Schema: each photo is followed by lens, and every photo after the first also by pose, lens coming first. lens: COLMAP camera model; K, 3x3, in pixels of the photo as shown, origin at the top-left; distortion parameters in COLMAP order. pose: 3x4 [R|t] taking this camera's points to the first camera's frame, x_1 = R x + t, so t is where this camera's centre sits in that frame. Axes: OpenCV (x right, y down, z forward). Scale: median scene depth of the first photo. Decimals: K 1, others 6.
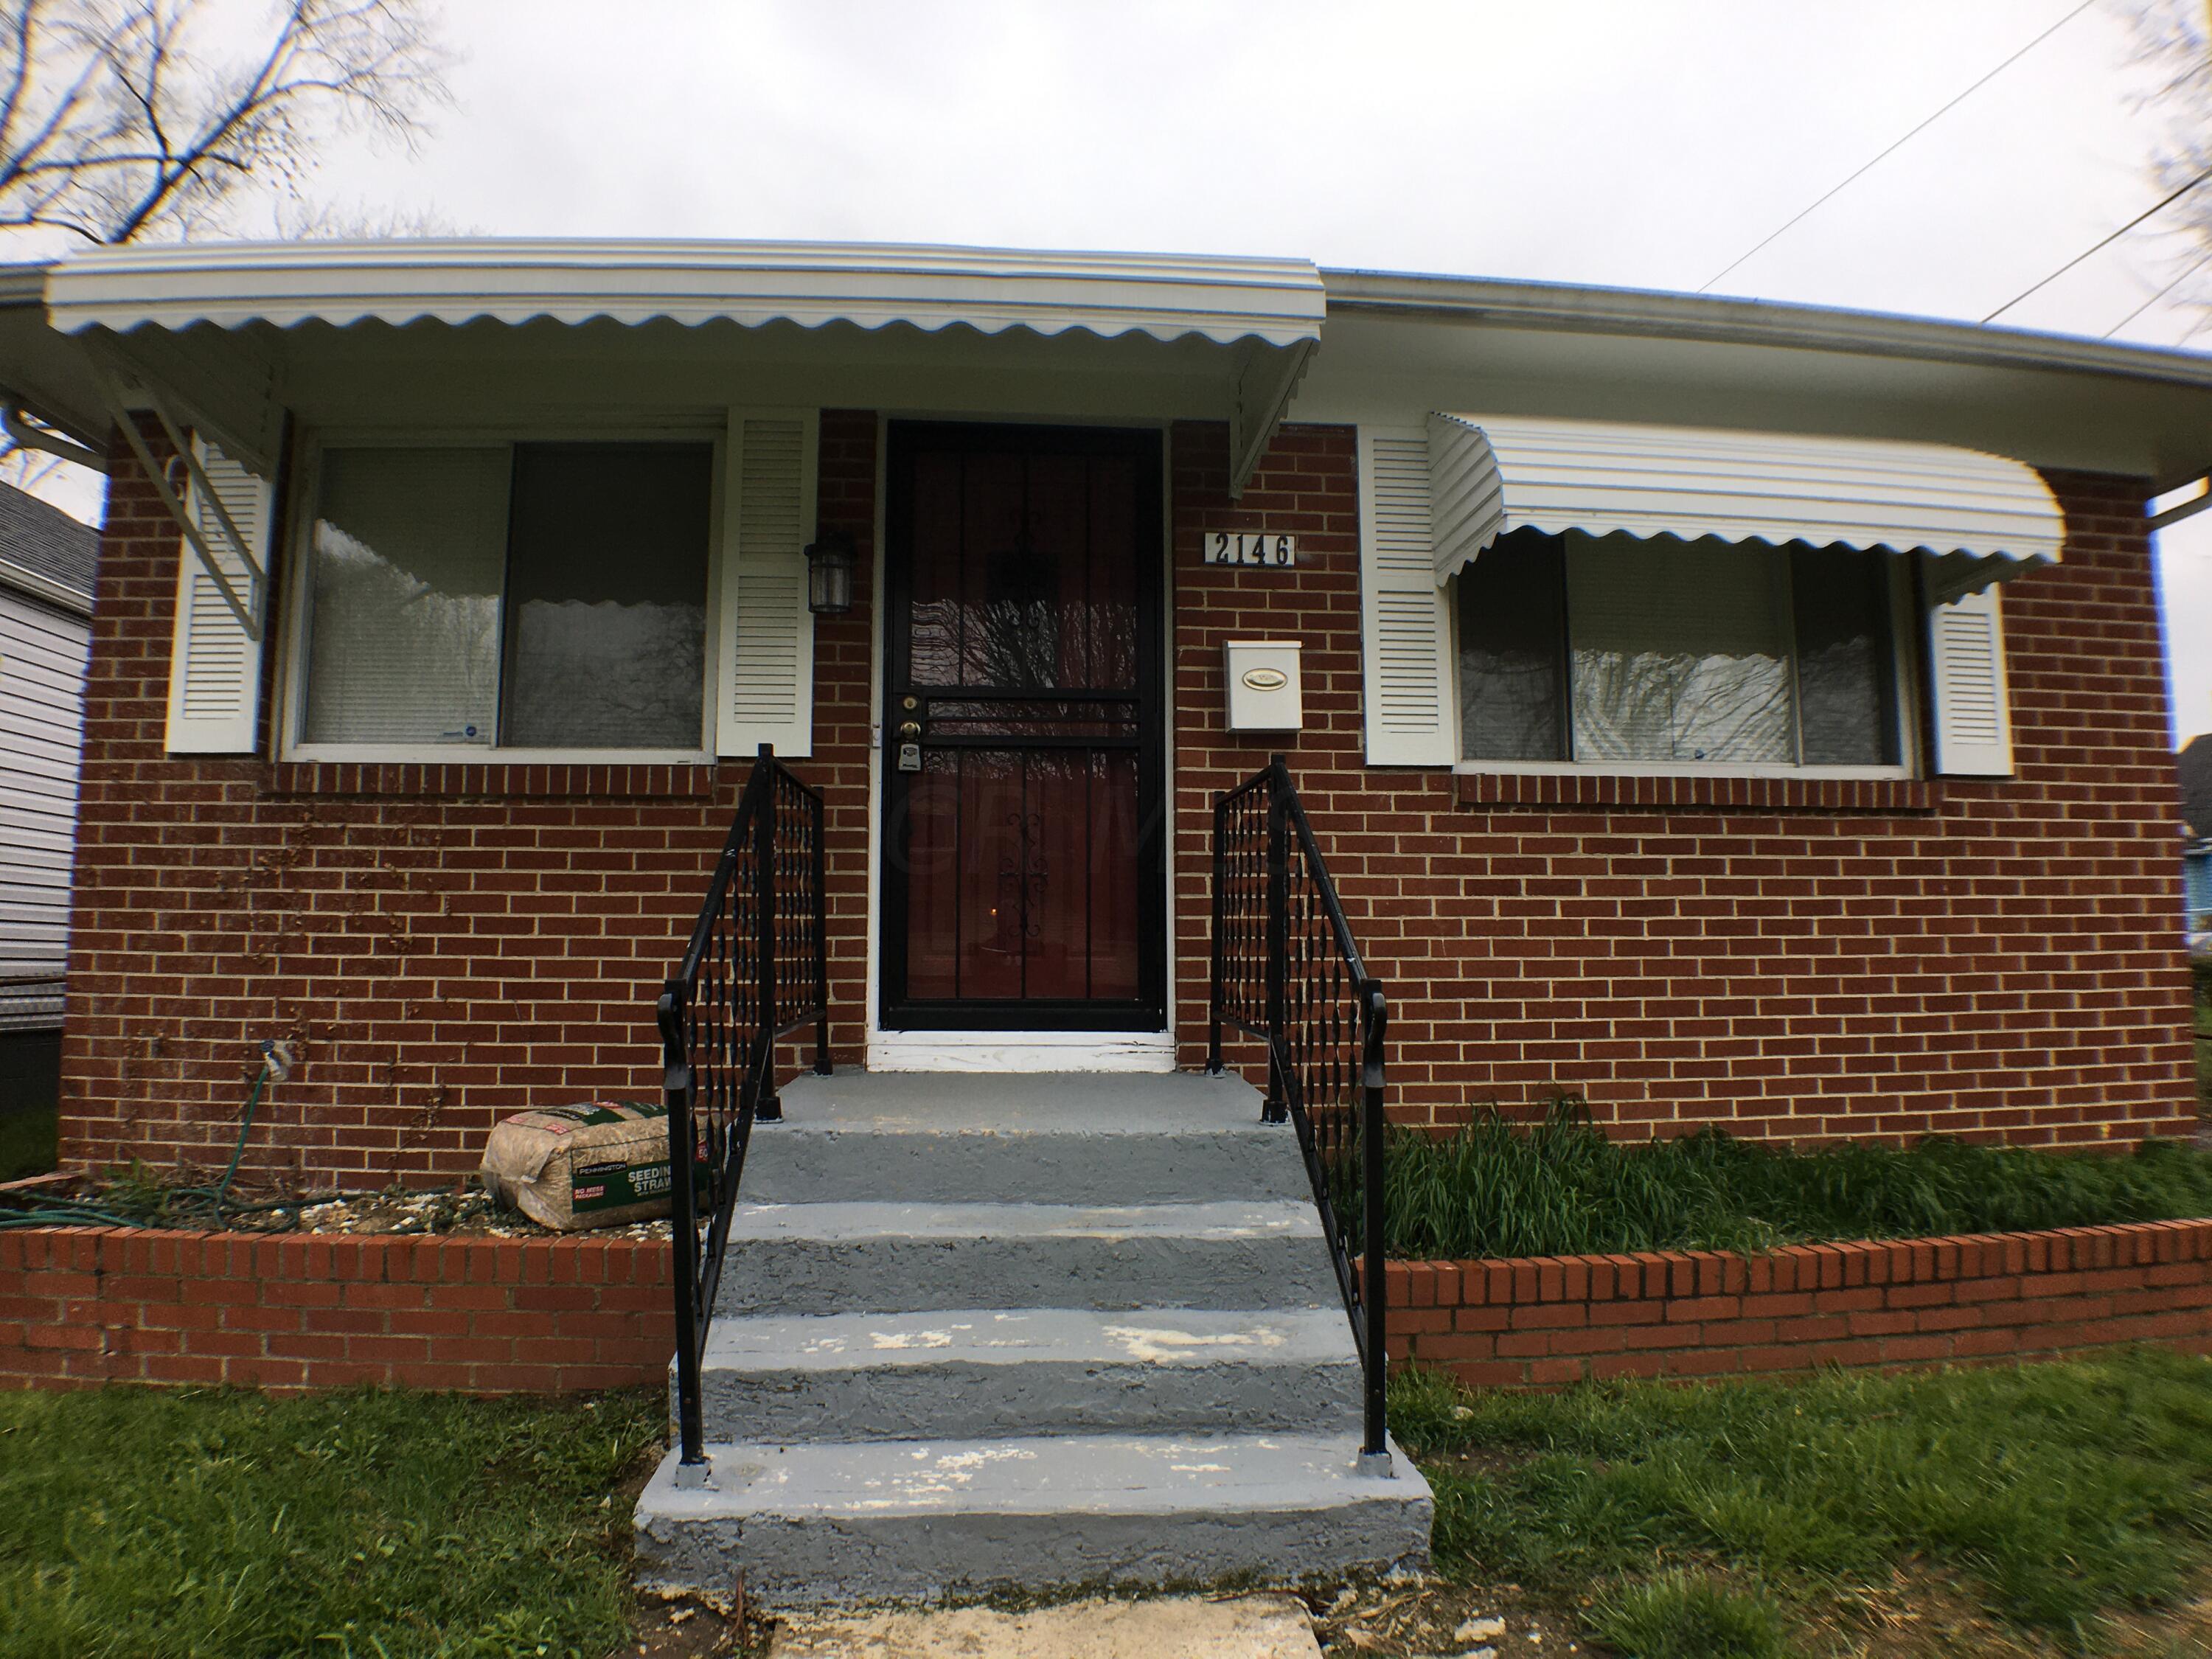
lens RADIAL K [[1467.1, 0, 1120.3], [0, 1467.1, 830.7], [0, 0, 1]] dist [-0.098702, -0.006850]
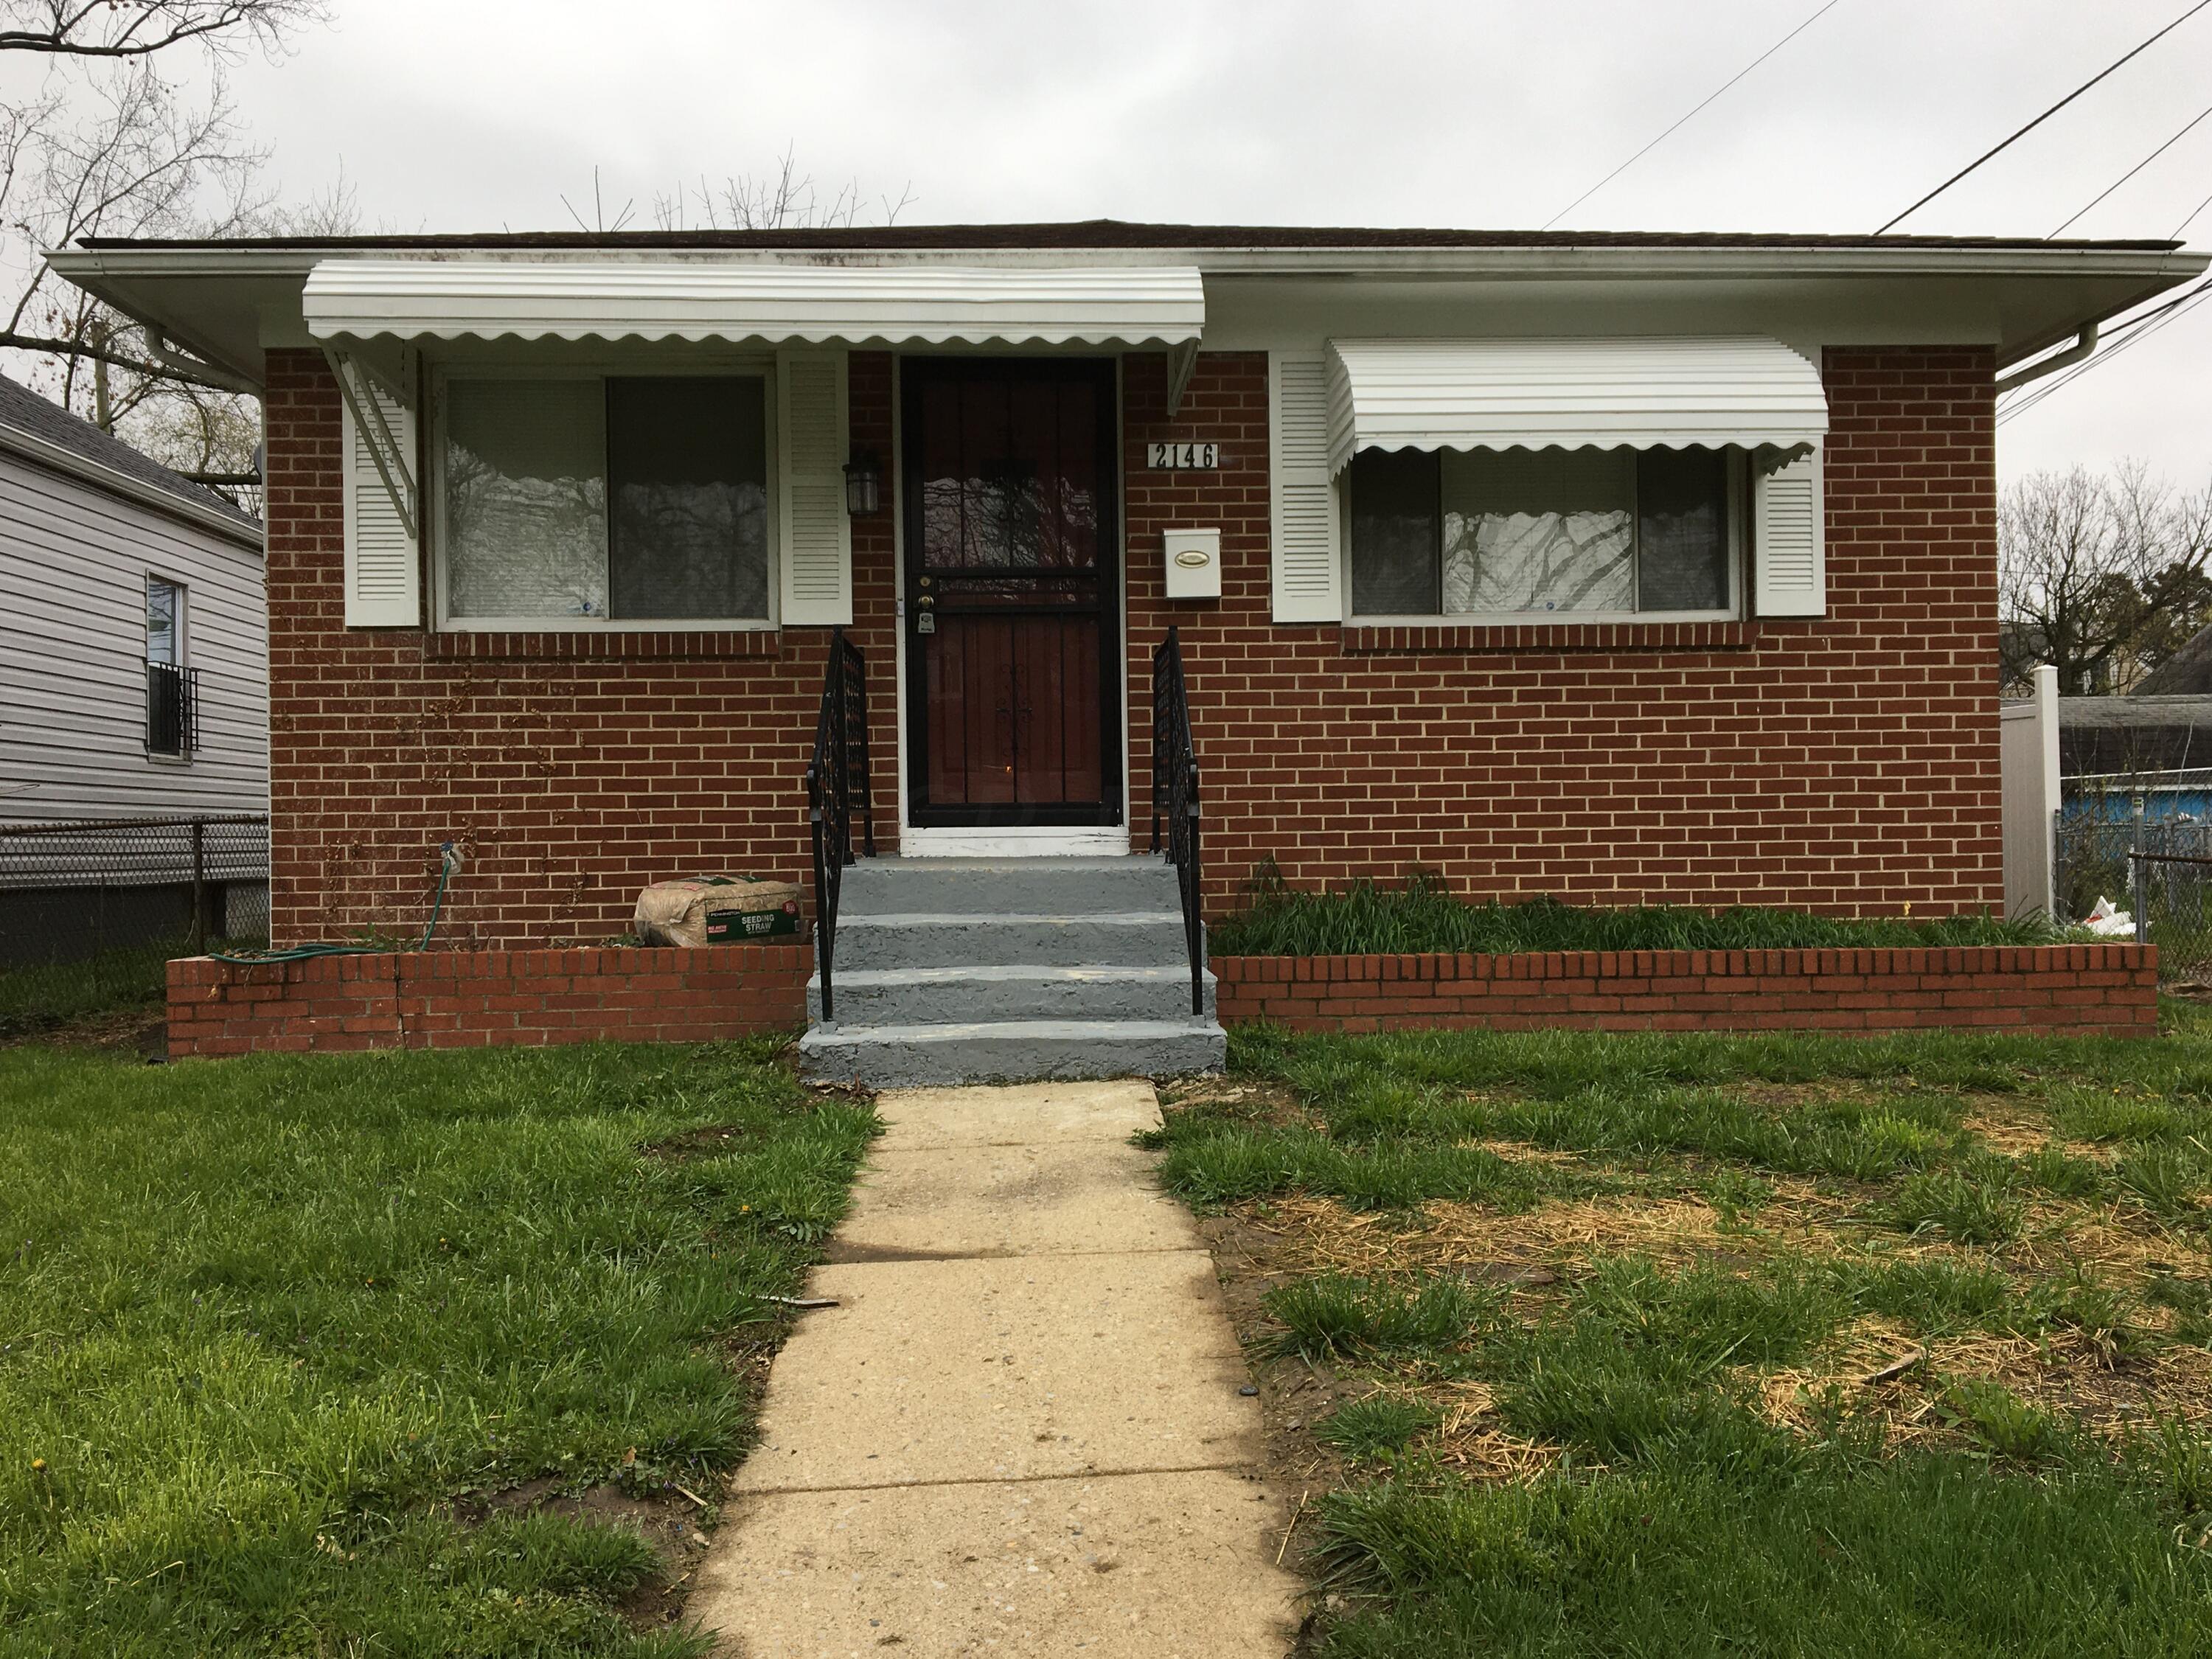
lens RADIAL K [[1974.7, 0, 1114.7], [0, 1974.7, 814.4], [0, 0, 1]] dist [0.112018, -0.004386]
pose [[0.999321, -0.014963, -0.033671, 0.087090], [0.017404, 0.997149, 0.073428, -0.006035], [0.032477, -0.073964, 0.996732, -0.815345]]
